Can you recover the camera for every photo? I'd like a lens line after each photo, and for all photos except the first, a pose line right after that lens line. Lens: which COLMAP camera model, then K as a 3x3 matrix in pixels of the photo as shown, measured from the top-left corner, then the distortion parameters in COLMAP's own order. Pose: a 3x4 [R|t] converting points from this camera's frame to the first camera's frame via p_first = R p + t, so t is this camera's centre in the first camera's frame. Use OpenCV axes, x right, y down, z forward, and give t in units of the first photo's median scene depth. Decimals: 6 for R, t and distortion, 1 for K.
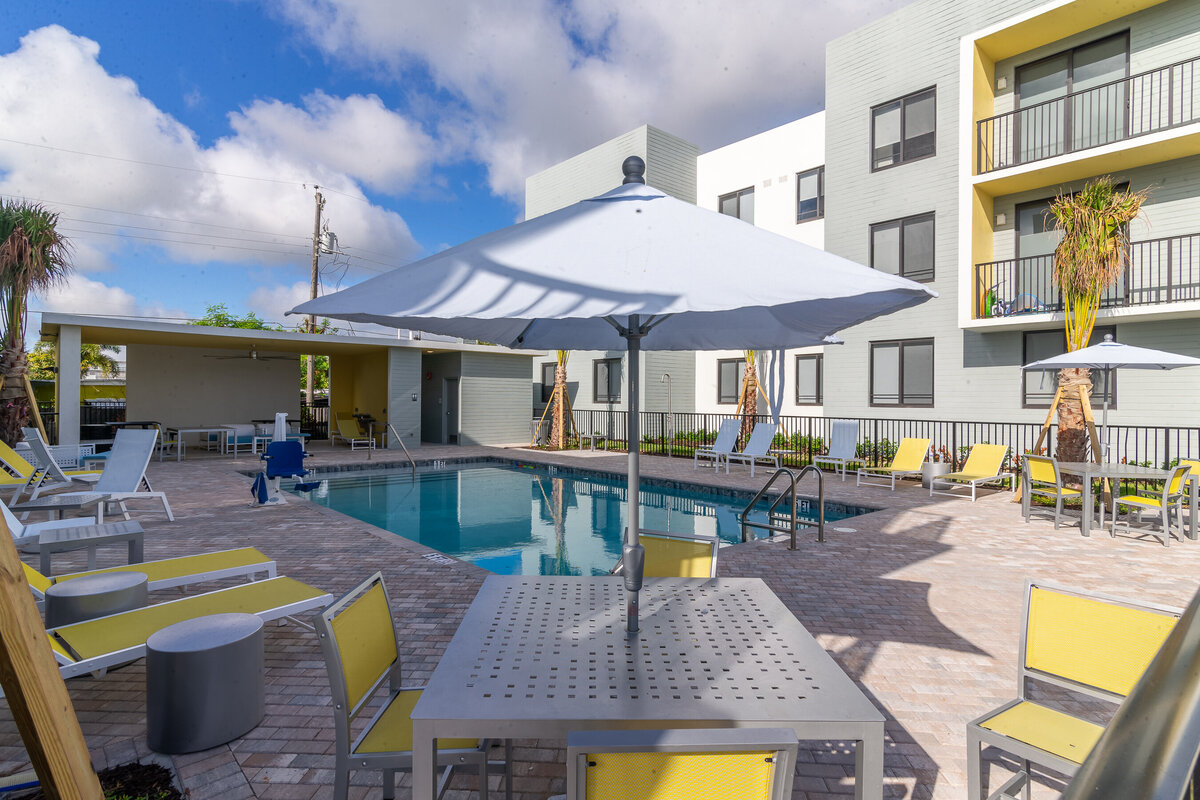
lens RADIAL K [[657.5, 0, 599.3], [0, 657.5, 410.9], [0, 0, 1]] dist [-0.016165, 0.026920]
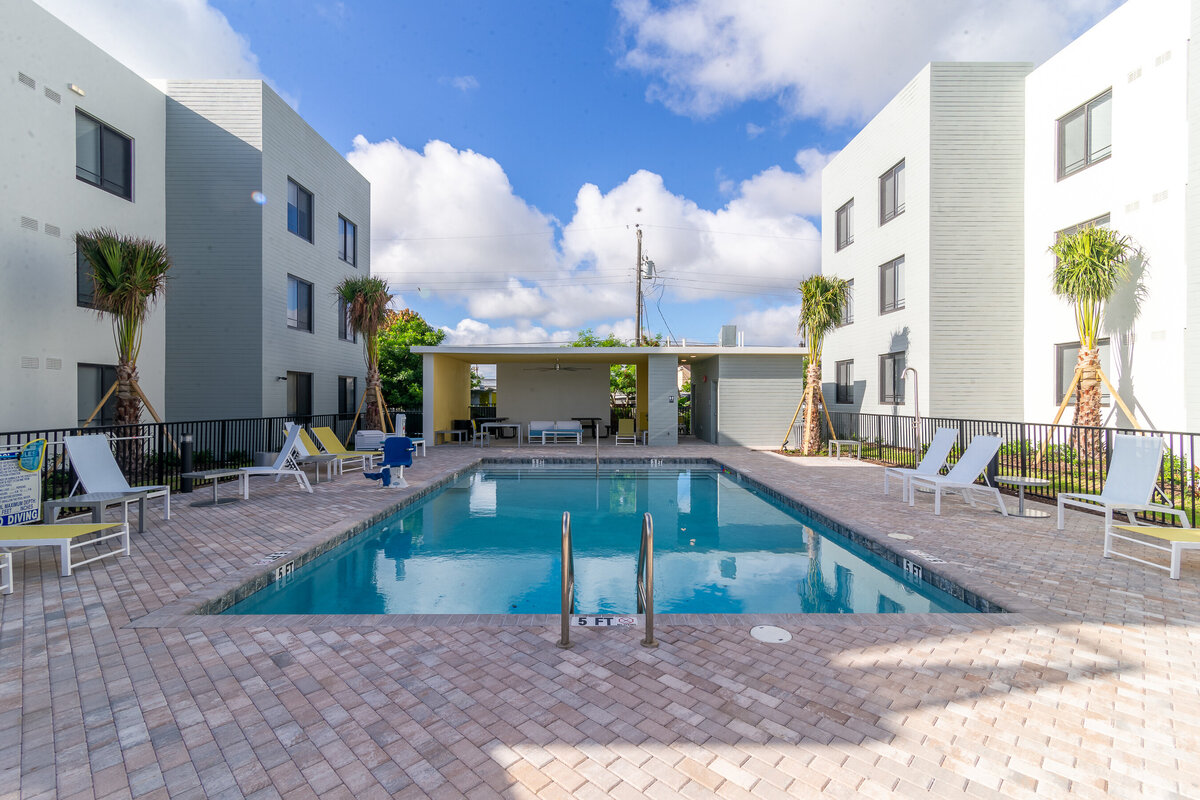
lens RADIAL K [[560.9, 0, 600.0], [0, 560.9, 400.0], [0, 0, 1]] dist [0.008334, 0.001284]
pose [[0.747788, -0.005374, -0.663916, 0.240040], [-0.006360, 0.999863, -0.015258, -0.004446], [0.663907, 0.015632, 0.747652, 0.221226]]
